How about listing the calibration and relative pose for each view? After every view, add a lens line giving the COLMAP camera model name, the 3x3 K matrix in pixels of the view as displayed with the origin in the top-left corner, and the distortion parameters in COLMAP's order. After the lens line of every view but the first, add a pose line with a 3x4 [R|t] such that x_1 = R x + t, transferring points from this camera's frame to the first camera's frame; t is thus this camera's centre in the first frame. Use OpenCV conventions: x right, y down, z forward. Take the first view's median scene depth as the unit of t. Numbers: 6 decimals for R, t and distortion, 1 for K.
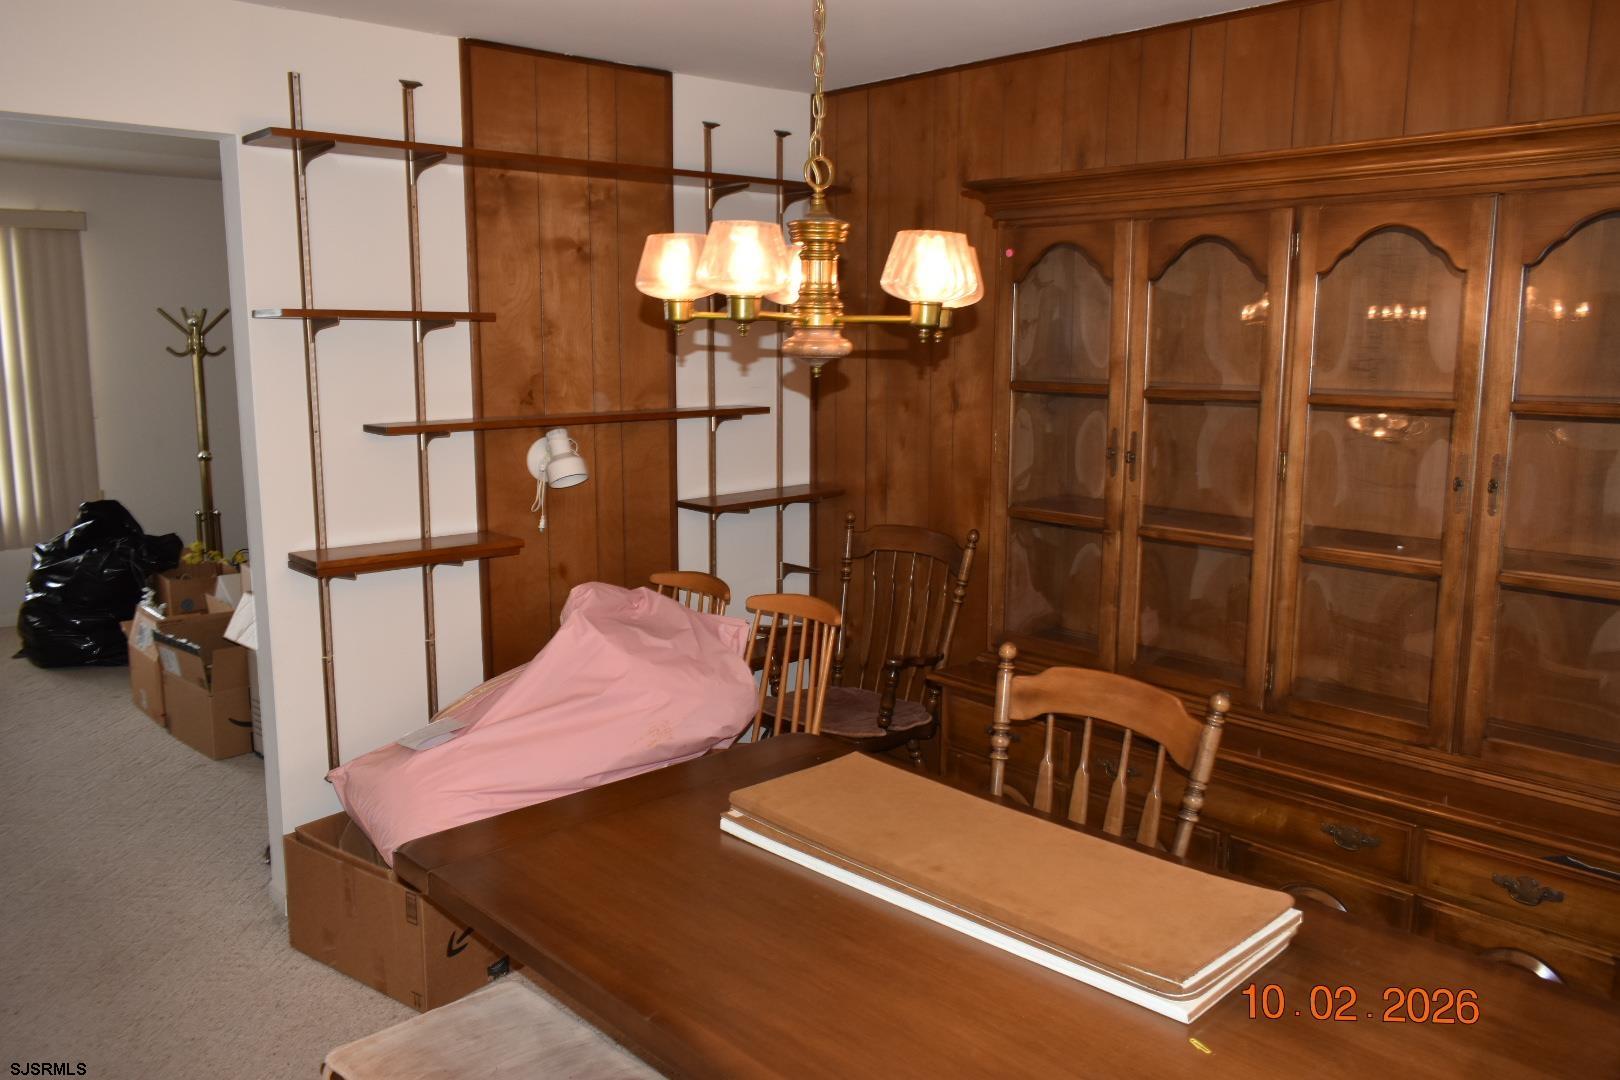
lens RADIAL K [[1296.9, 0, 810.0], [0, 1296.9, 540.0], [0, 0, 1]] dist [-0.015288, 0.001181]
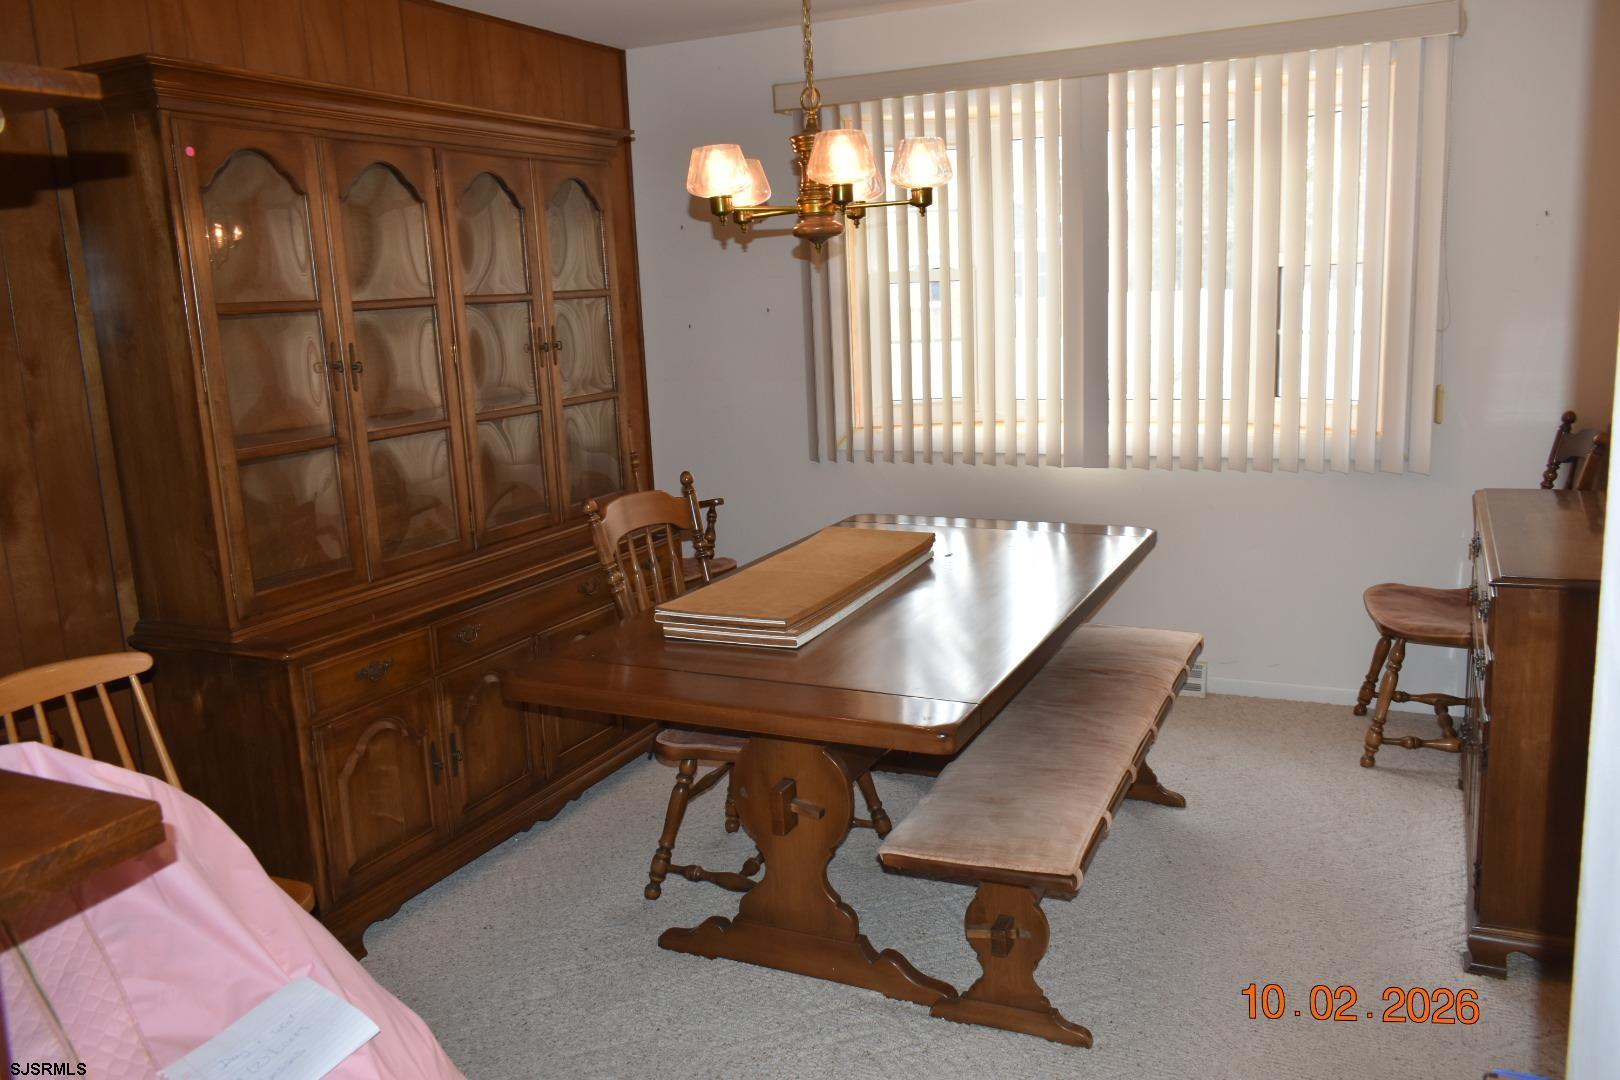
lens RADIAL K [[1296.9, 0, 810.0], [0, 1296.9, 540.0], [0, 0, 1]] dist [-0.015288, 0.001181]
pose [[-0.348676, -0.171889, 0.921346, -0.997559], [0.180257, 0.952388, 0.245897, -0.125903], [-0.919746, 0.251817, -0.301090, 1.094887]]
